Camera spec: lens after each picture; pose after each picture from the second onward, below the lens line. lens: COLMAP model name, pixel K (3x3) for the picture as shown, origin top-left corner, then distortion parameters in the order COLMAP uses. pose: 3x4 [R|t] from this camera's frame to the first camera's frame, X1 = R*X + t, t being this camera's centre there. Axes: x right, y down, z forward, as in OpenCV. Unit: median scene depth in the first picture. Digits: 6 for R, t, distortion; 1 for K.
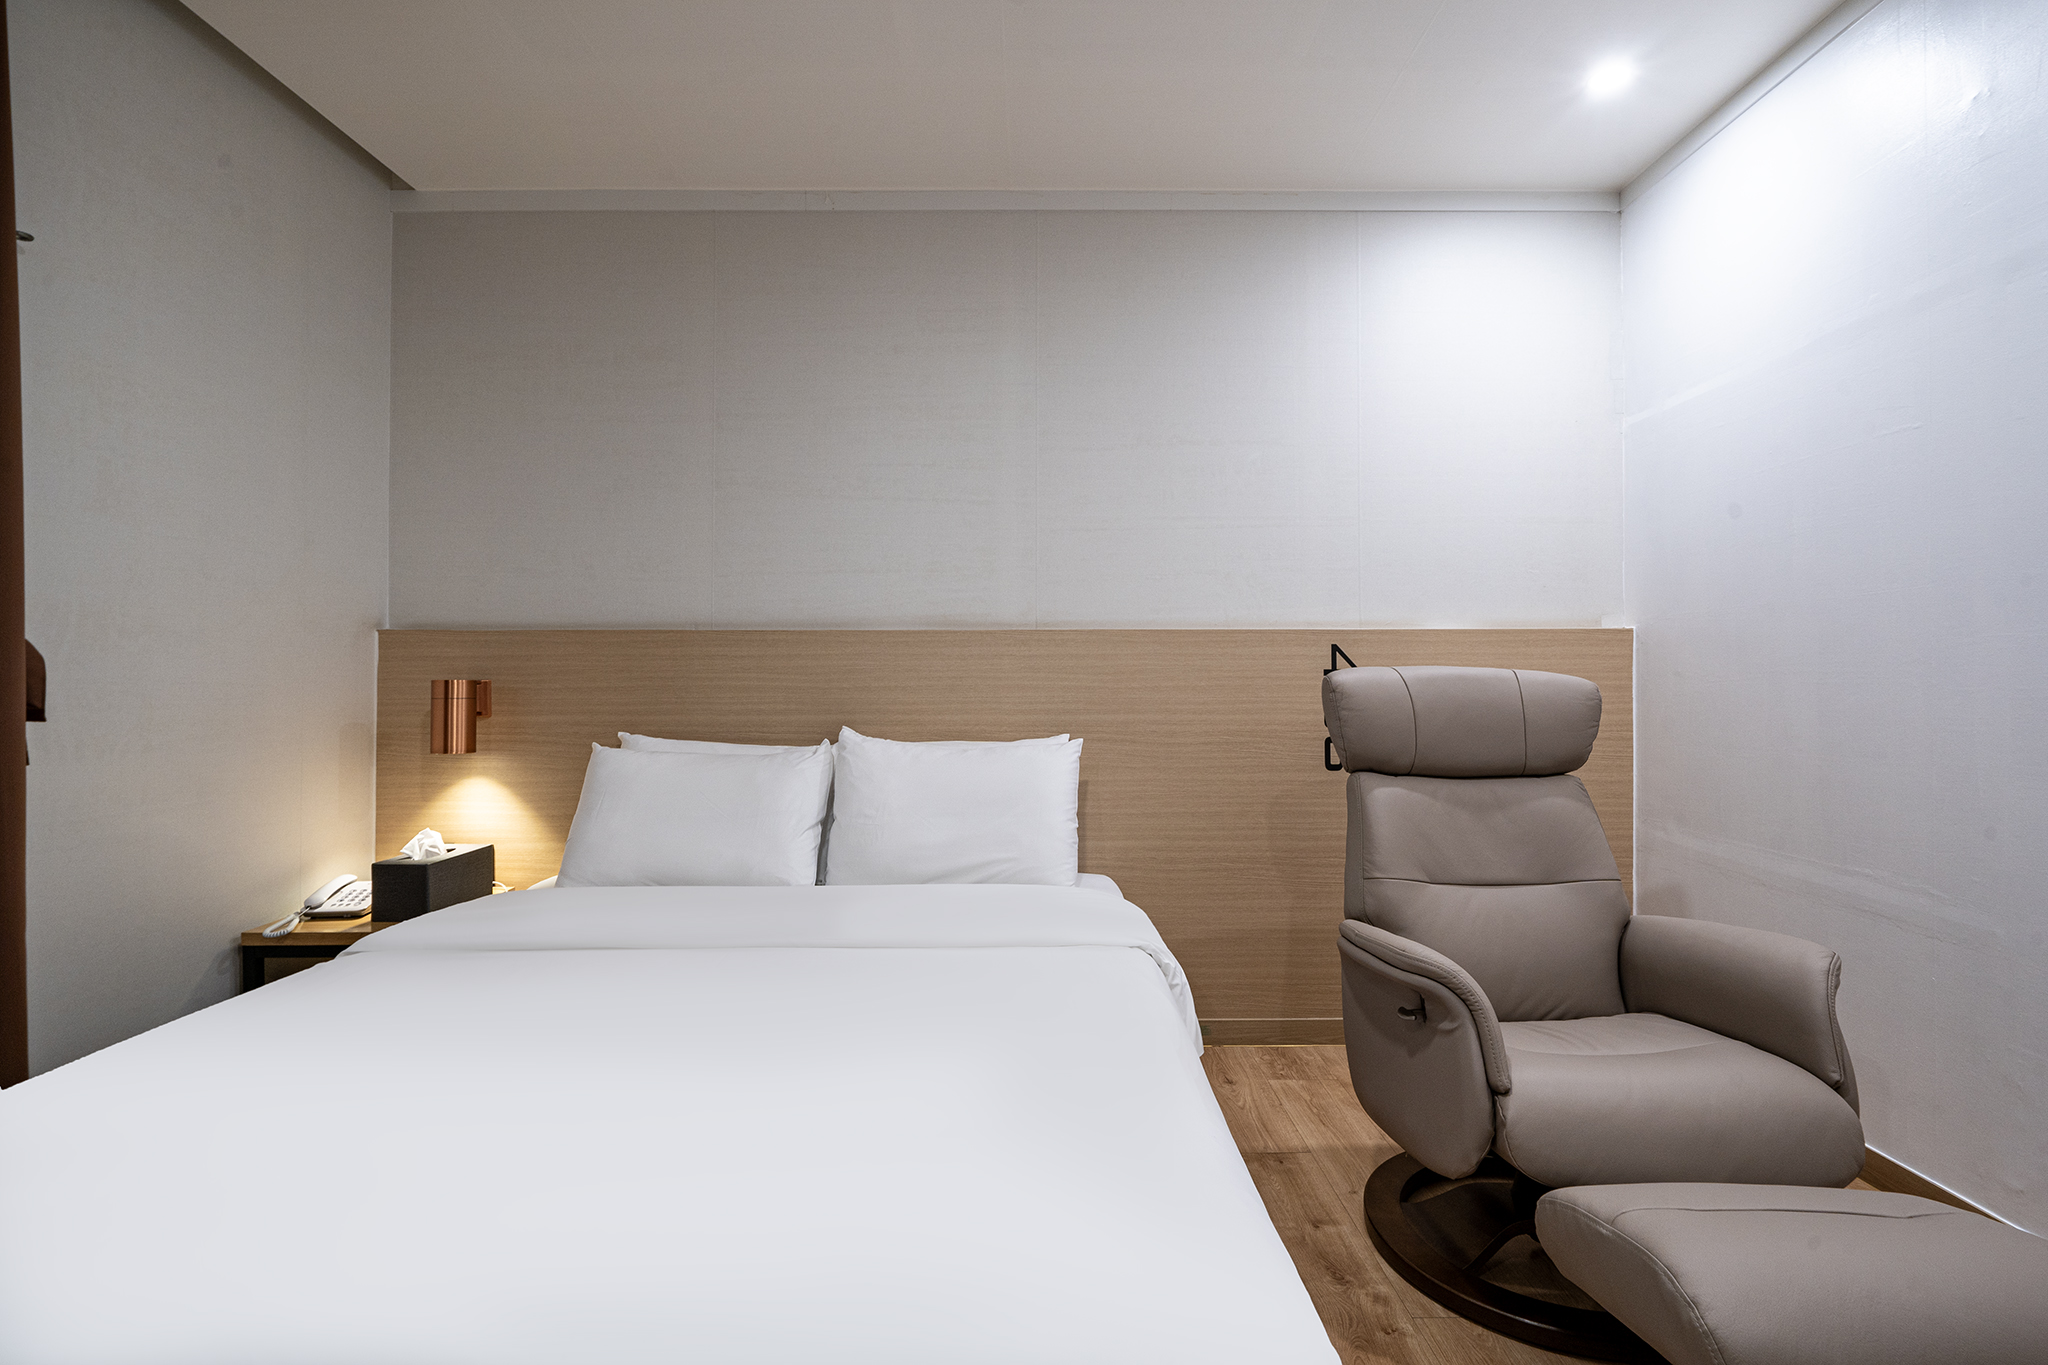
lens RADIAL K [[966.5, 0, 1020.3], [0, 966.5, 674.9], [0, 0, 1]] dist [0.000228, -0.000715]
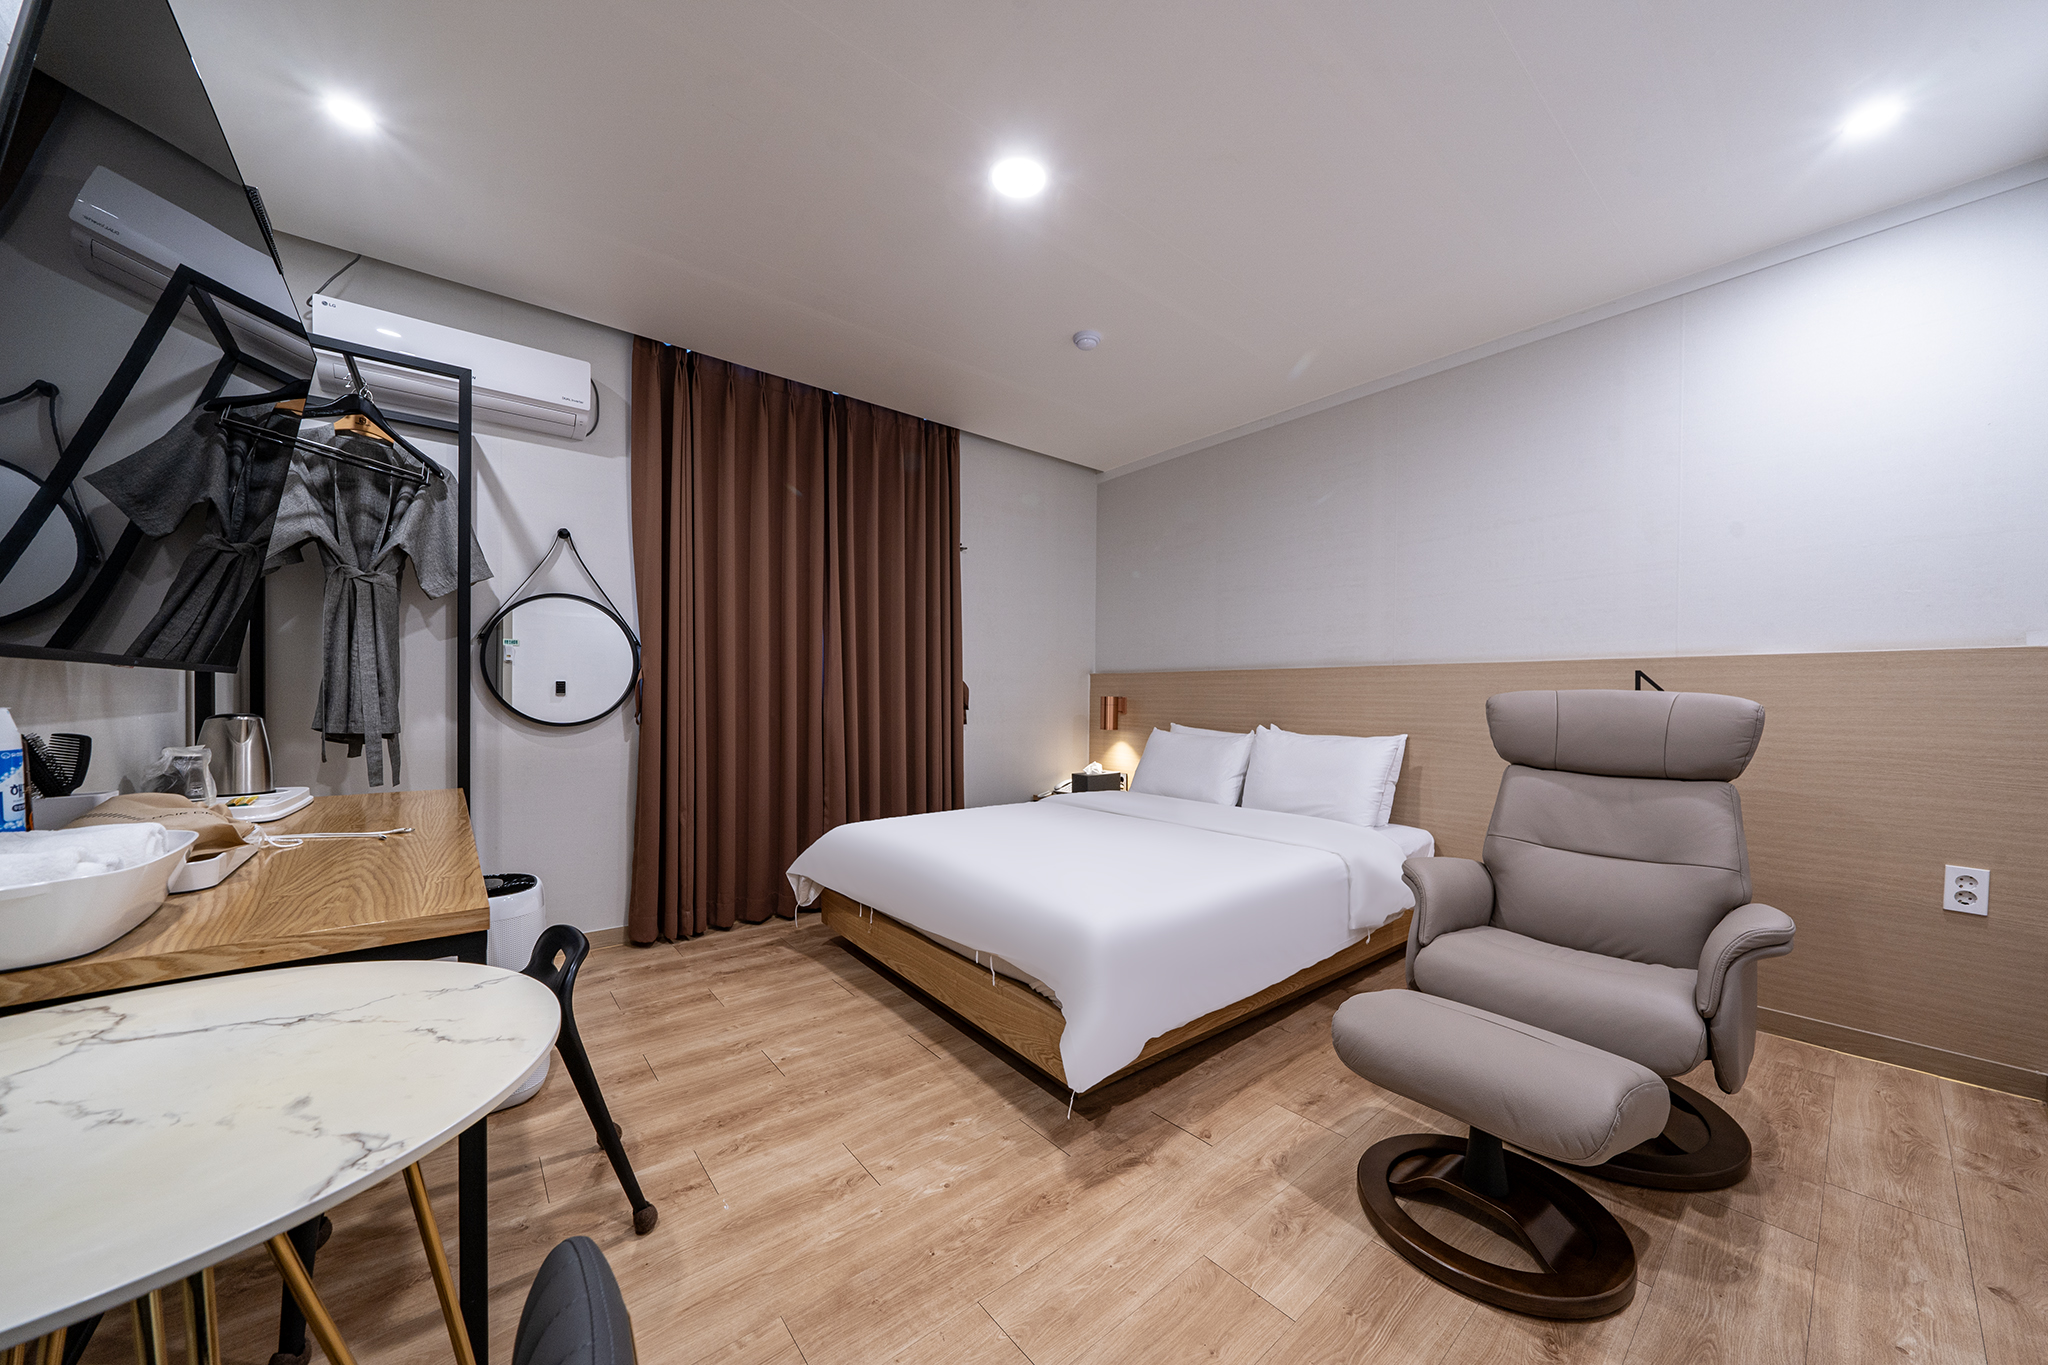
lens RADIAL K [[704.4, 0, 1019.1], [0, 704.4, 701.6], [0, 0, 1]] dist [-0.003885, 0.000258]
pose [[0.626774, 0.011185, -0.779121, 0.558907], [0.001029, 0.999884, 0.015182, -0.007399], [0.779200, -0.010318, 0.626690, -0.173700]]
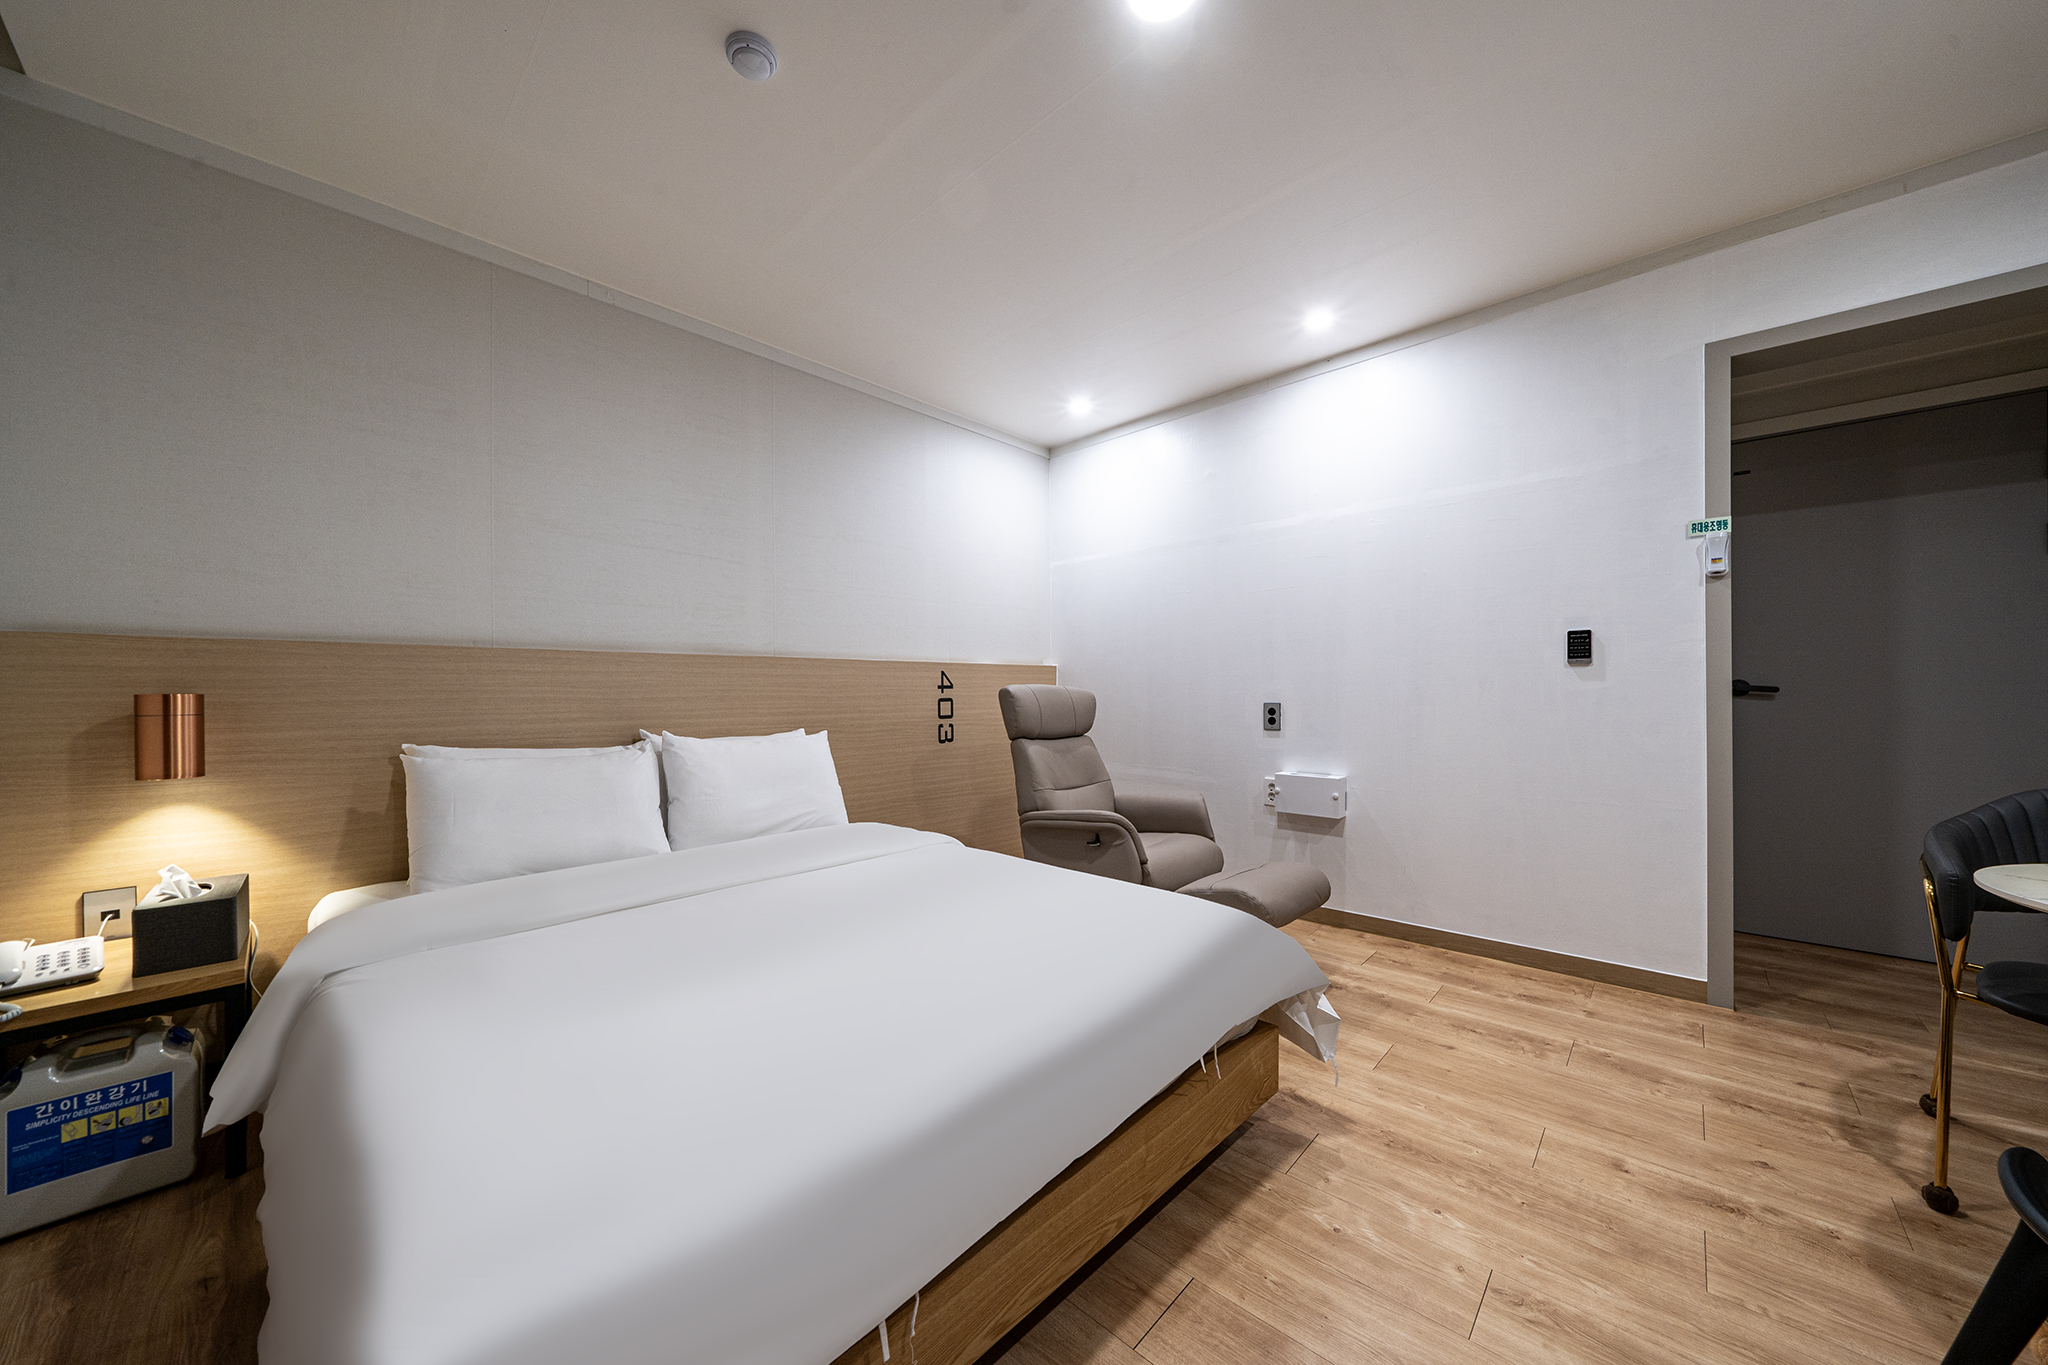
lens RADIAL K [[704.4, 0, 1056.8], [0, 704.4, 693.0], [0, 0, 1]] dist [-0.003885, 0.000258]
pose [[0.676665, -0.004948, 0.736274, -0.505727], [0.000425, 0.999980, 0.006329, 0.000544], [-0.736291, -0.003970, 0.676654, -0.009630]]
